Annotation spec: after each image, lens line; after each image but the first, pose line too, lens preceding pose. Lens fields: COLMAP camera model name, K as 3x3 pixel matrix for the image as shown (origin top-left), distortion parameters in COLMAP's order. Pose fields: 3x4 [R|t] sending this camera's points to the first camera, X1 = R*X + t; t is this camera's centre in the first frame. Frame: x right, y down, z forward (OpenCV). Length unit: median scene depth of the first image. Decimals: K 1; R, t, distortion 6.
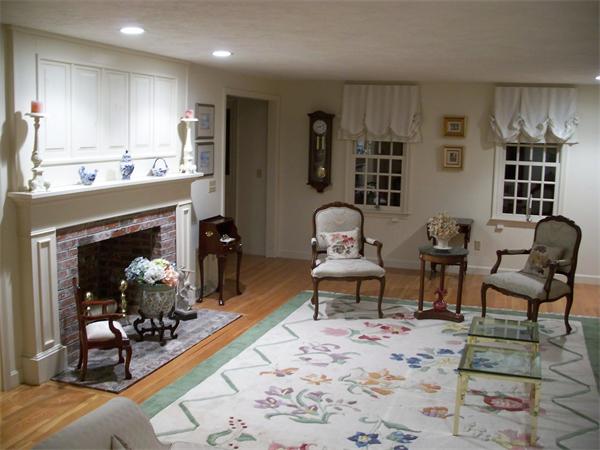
lens RADIAL K [[658.7, 0, 295.2], [0, 658.7, 221.2], [0, 0, 1]] dist [-0.140692, 0.000000]
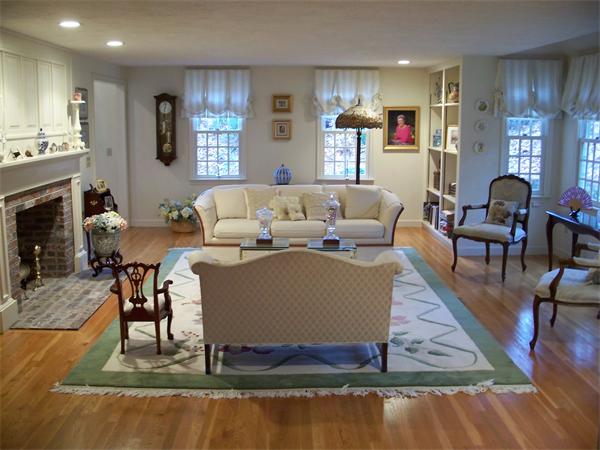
lens RADIAL K [[658.7, 0, 294.4], [0, 658.7, 229.2], [0, 0, 1]] dist [-0.140692, 0.000000]
pose [[0.938614, -0.077634, 0.336119, -0.225891], [0.065708, 0.996744, 0.046729, 0.041497], [-0.338653, -0.021774, 0.940659, -0.200464]]
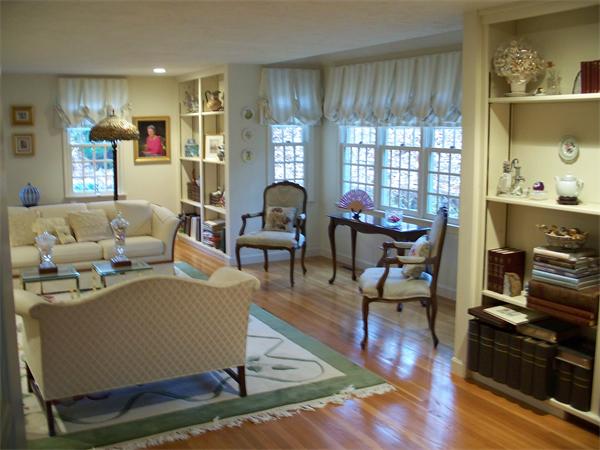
lens RADIAL K [[658.7, 0, 296.6], [0, 658.7, 223.0], [0, 0, 1]] dist [-0.140692, 0.000000]
pose [[0.674635, -0.130922, 0.726448, -0.347928], [0.120228, 0.990493, 0.066856, 0.018837], [-0.728294, 0.042236, 0.683962, -0.054994]]
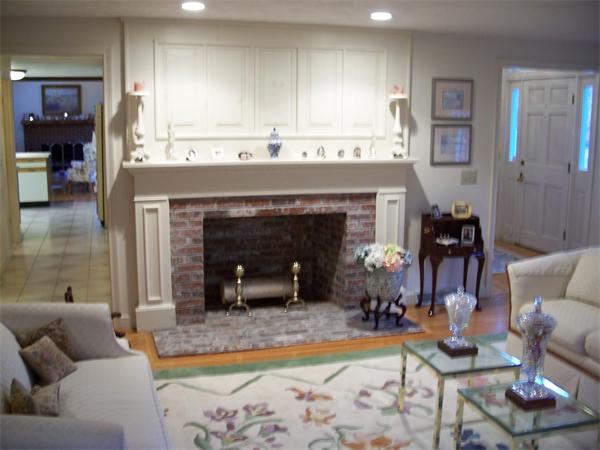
lens RADIAL K [[658.7, 0, 297.5], [0, 658.7, 226.9], [0, 0, 1]] dist [-0.140692, 0.000000]
pose [[0.587718, 0.123005, -0.799661, 0.536005], [-0.105254, 0.991600, 0.075173, -0.038067], [0.802190, 0.039987, 0.595728, 0.427068]]
